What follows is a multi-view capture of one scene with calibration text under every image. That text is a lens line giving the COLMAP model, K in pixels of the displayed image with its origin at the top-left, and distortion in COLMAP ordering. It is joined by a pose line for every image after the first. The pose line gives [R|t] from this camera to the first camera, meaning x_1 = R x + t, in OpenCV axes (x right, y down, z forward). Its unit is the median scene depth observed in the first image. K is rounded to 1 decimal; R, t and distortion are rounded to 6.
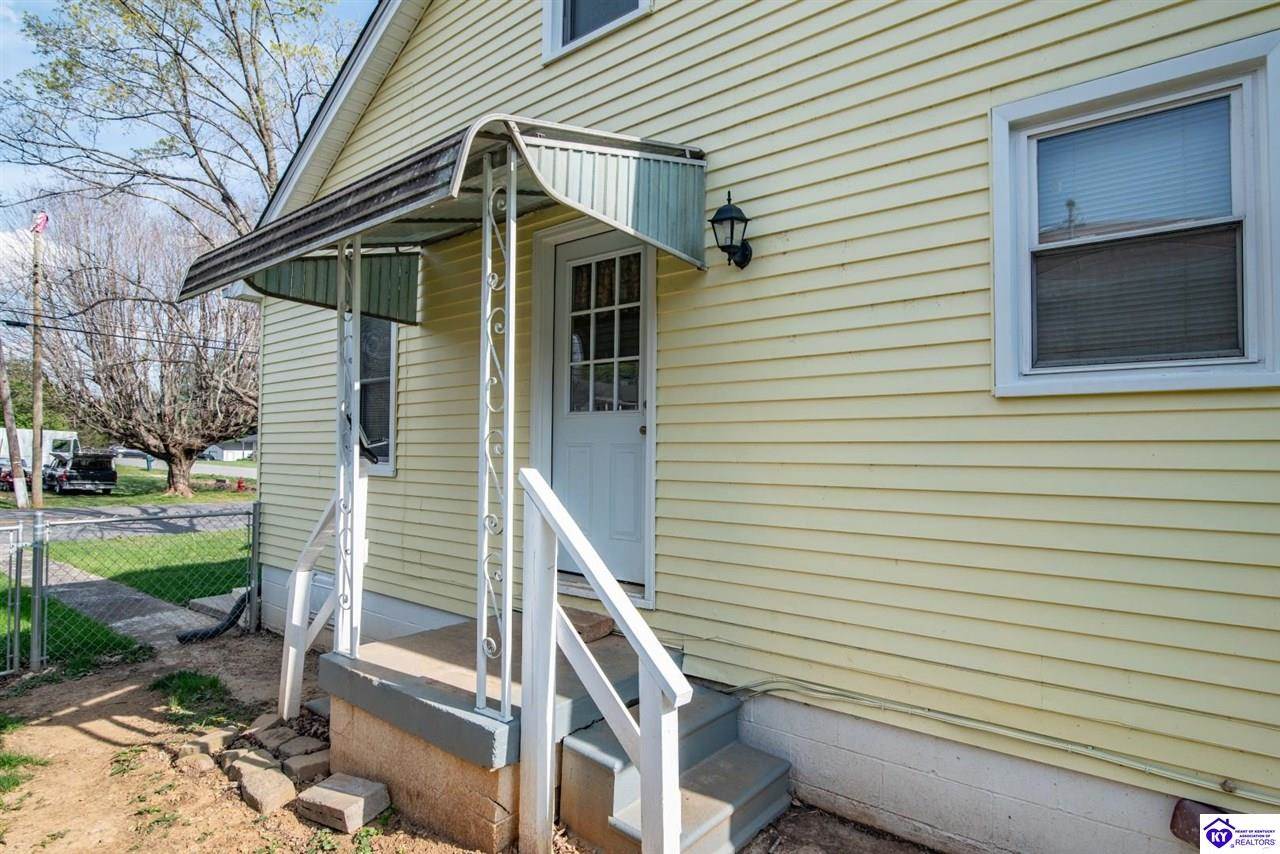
lens RADIAL K [[658.8, 0, 681.3], [0, 658.8, 447.1], [0, 0, 1]] dist [-0.011334, -0.000504]
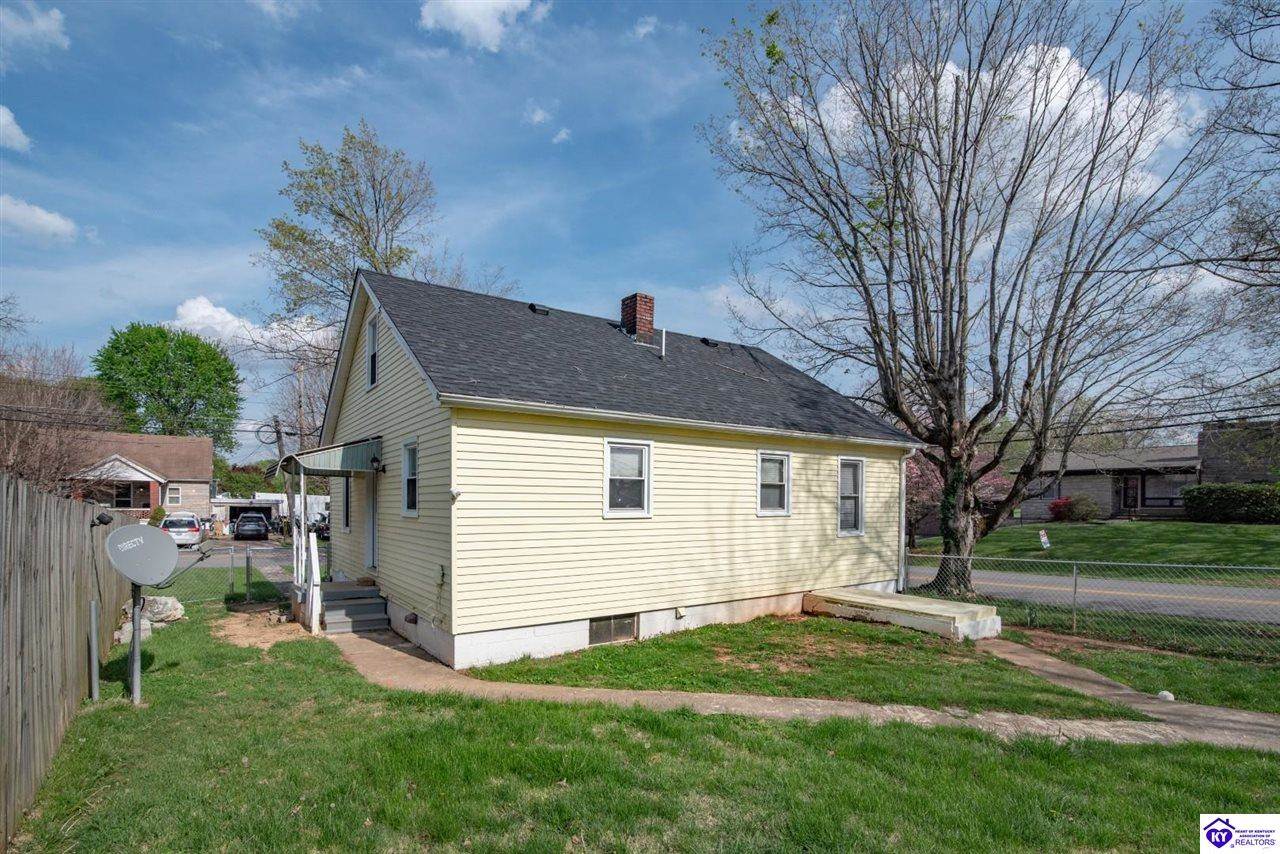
lens RADIAL K [[596.9, 0, 630.1], [0, 596.9, 527.9], [0, 0, 1]] dist [-0.015122, 0.000606]
pose [[0.952990, 0.009594, -0.302849, 2.208249], [0.002532, 0.999212, 0.039620, -0.110956], [0.302991, -0.038524, 0.952215, -1.517528]]
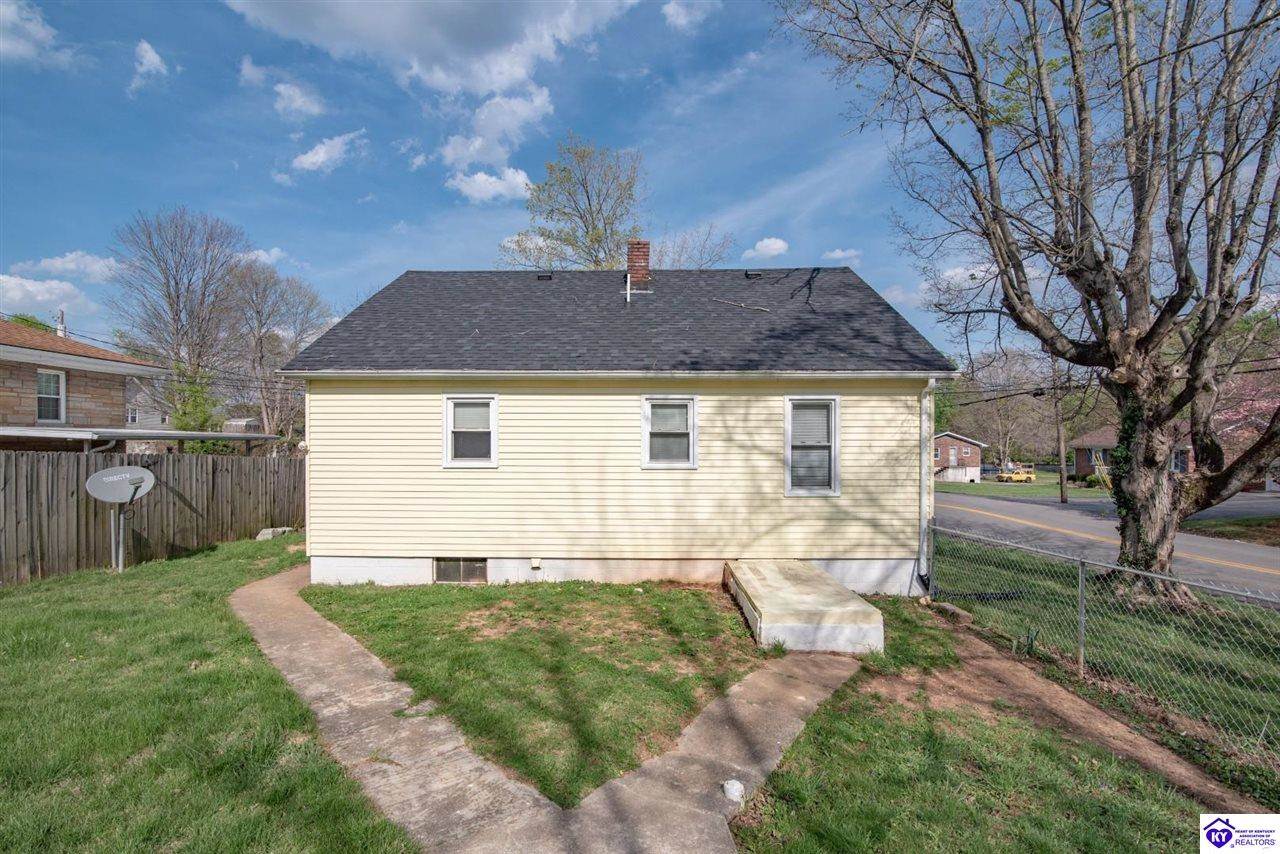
lens RADIAL K [[596.9, 0, 648.2], [0, 596.9, 446.0], [0, 0, 1]] dist [-0.015122, 0.000606]
pose [[0.602072, 0.004884, -0.798427, 4.092155], [-0.001103, 0.999985, 0.005285, -0.166440], [0.798441, -0.002301, 0.602069, -0.078173]]
